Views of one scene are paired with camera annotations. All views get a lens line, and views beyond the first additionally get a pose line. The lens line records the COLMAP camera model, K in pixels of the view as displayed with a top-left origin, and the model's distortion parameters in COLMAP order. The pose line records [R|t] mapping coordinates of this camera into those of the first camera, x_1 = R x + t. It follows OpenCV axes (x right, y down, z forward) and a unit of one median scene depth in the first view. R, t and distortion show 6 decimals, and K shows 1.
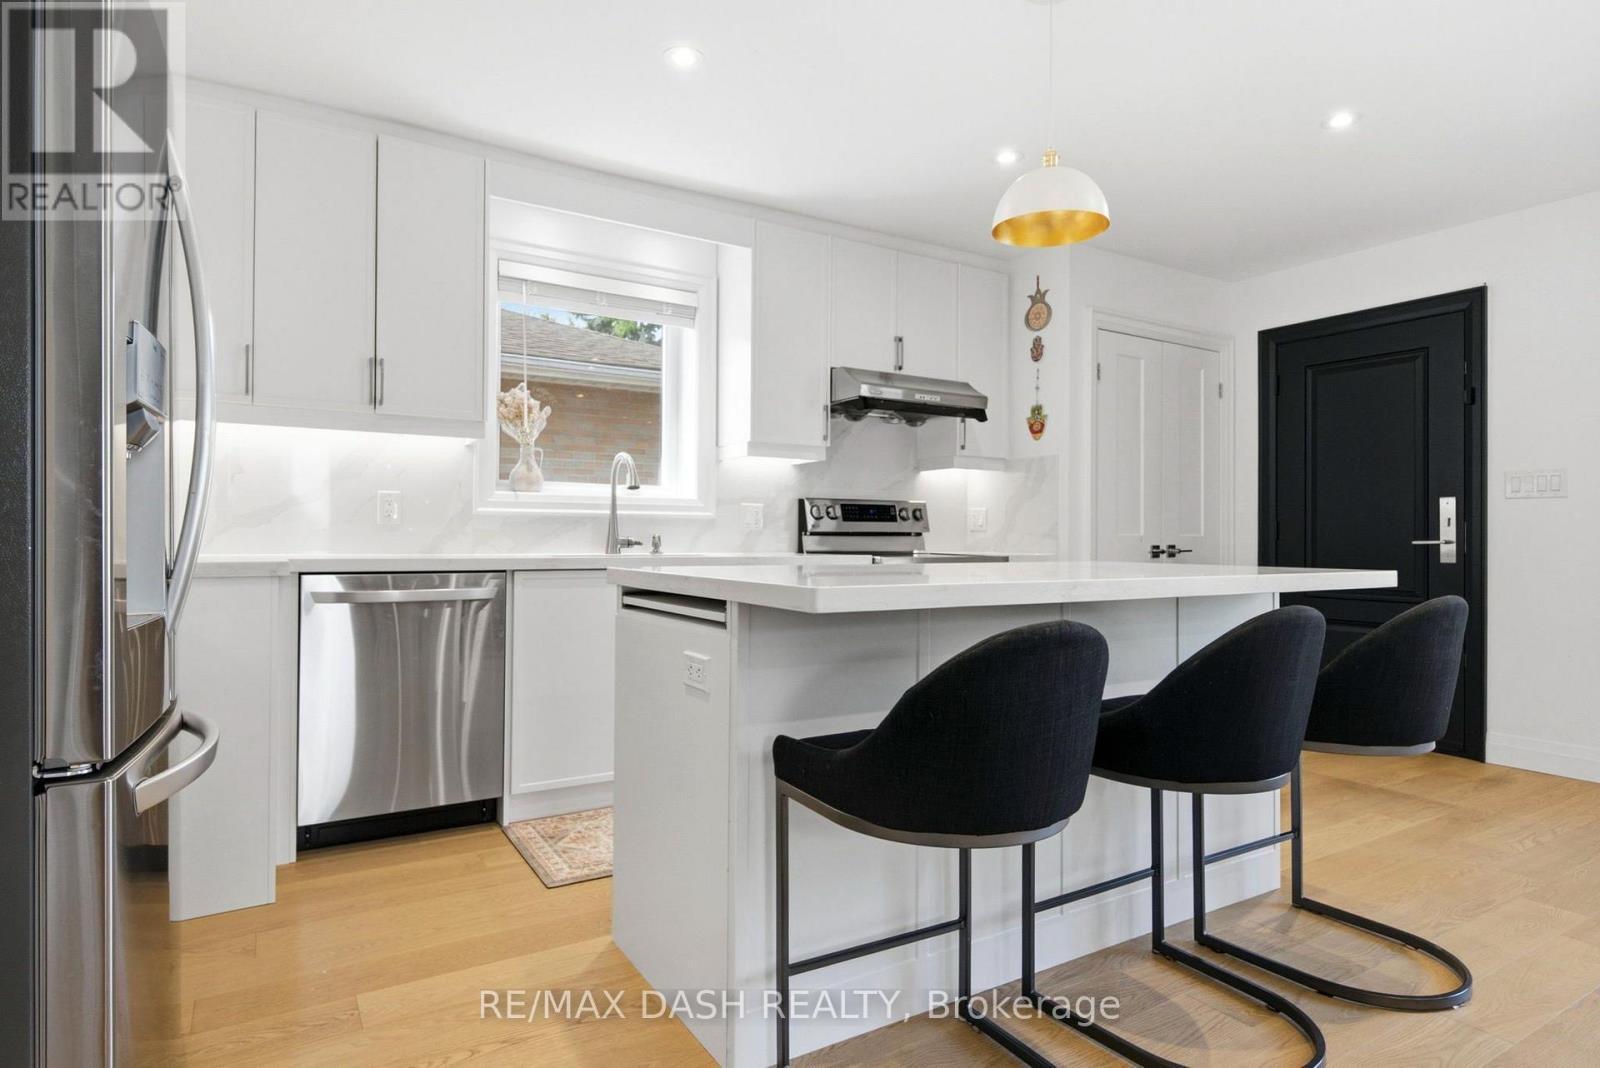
lens RADIAL K [[858.5, 0, 791.7], [0, 858.5, 537.5], [0, 0, 1]] dist [-0.000121, -0.000303]
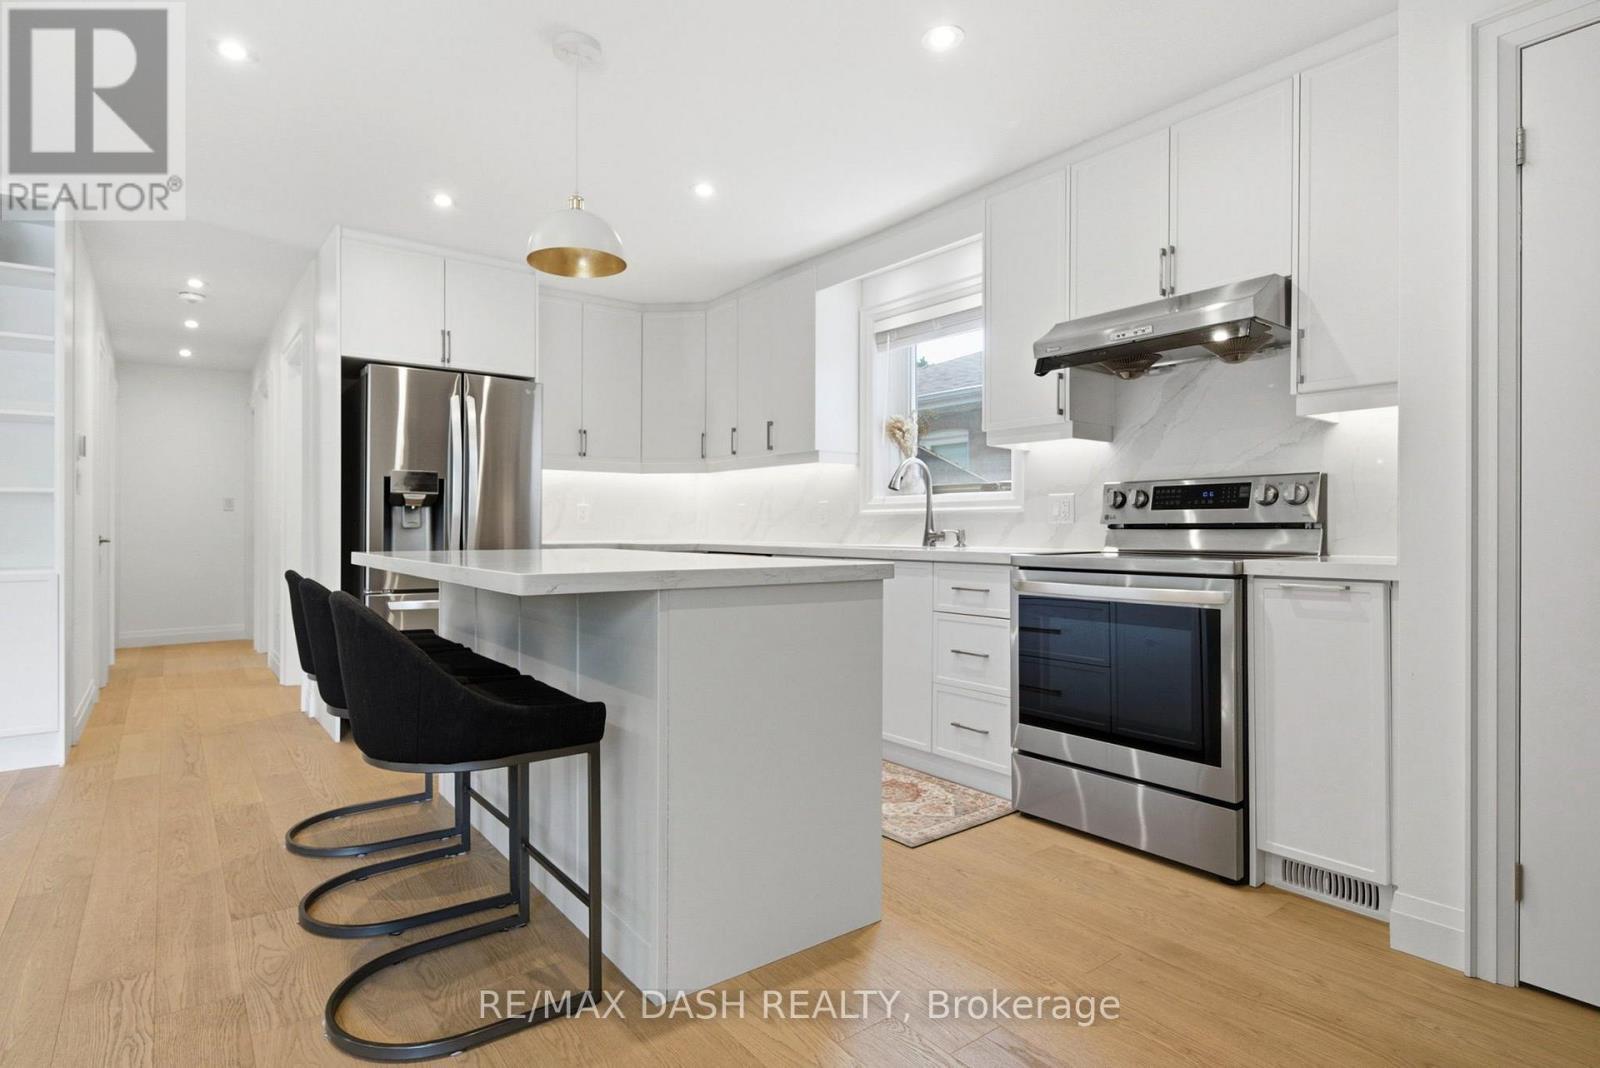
lens RADIAL K [[828.0, 0, 797.5], [0, 828.0, 525.9], [0, 0, 1]] dist [-0.006595, 0.000076]
pose [[0.105472, -0.009973, -0.994372, 0.780338], [-0.002193, 0.999945, -0.010261, 0.003157], [0.994420, 0.003263, 0.105445, 0.638119]]
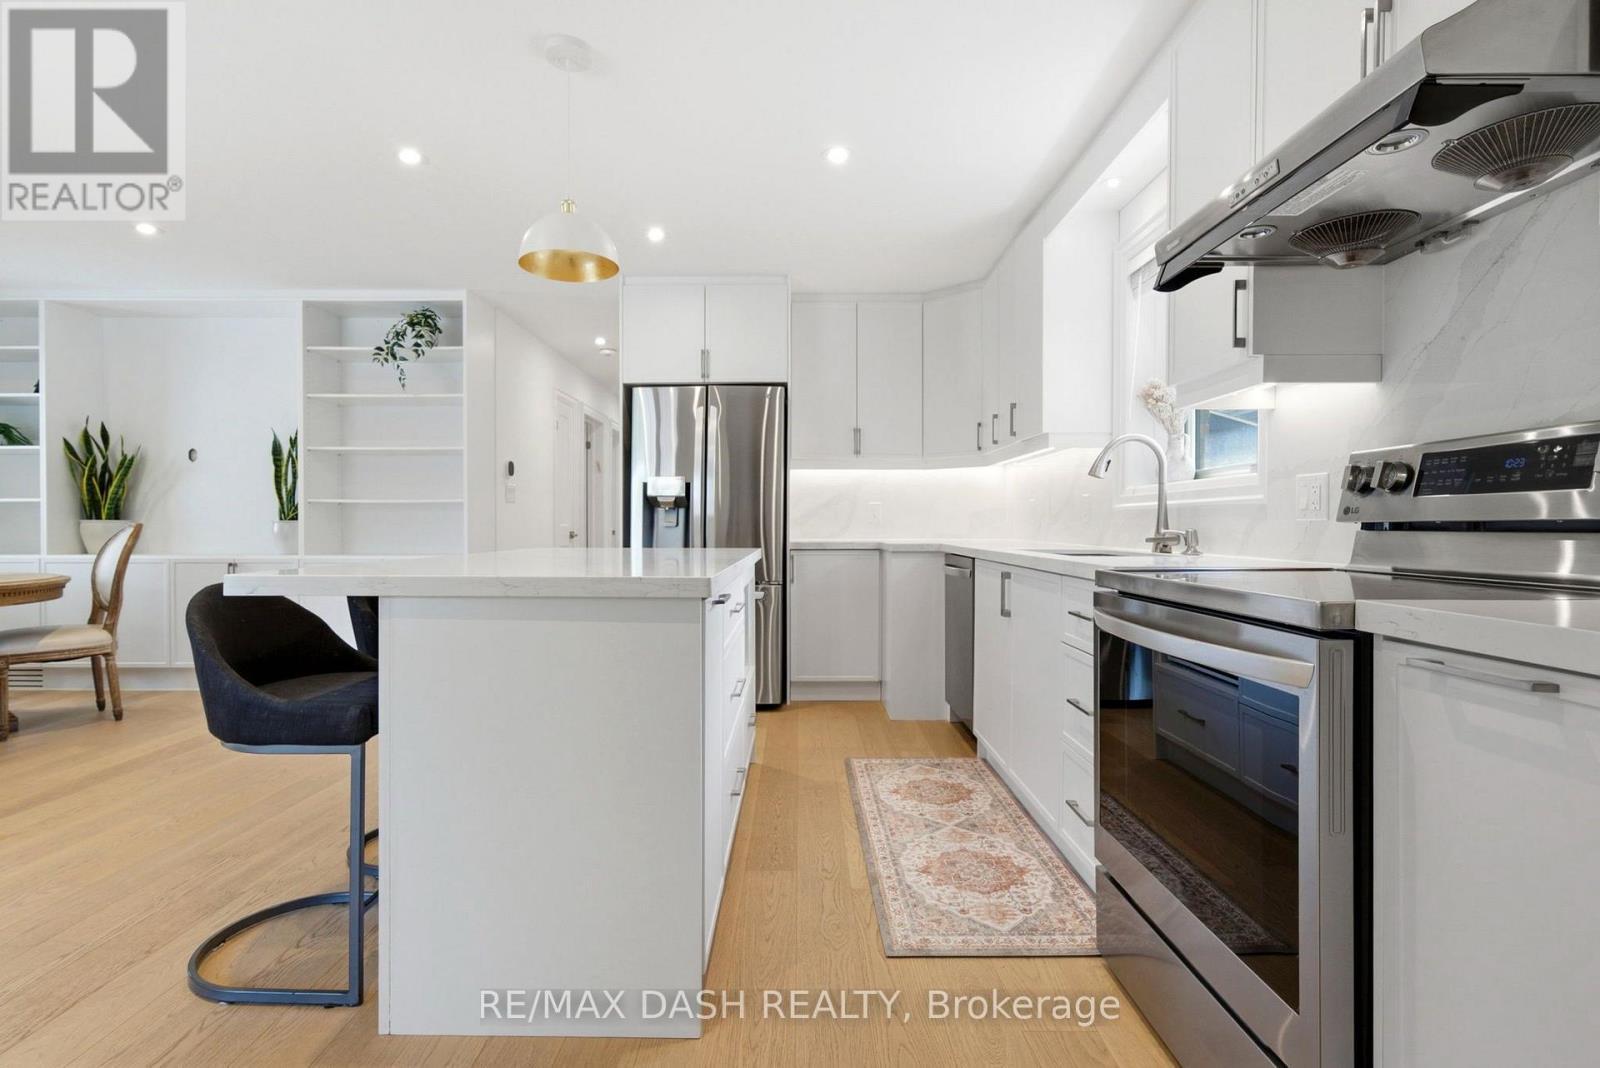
lens RADIAL K [[768.6, 0, 788.3], [0, 768.6, 529.5], [0, 0, 1]] dist [-0.002331, 0.000878]
pose [[-0.536673, -0.000441, -0.843790, 0.557733], [-0.004832, 0.999985, 0.002551, -0.002685], [0.843776, 0.005446, -0.536667, 0.983096]]
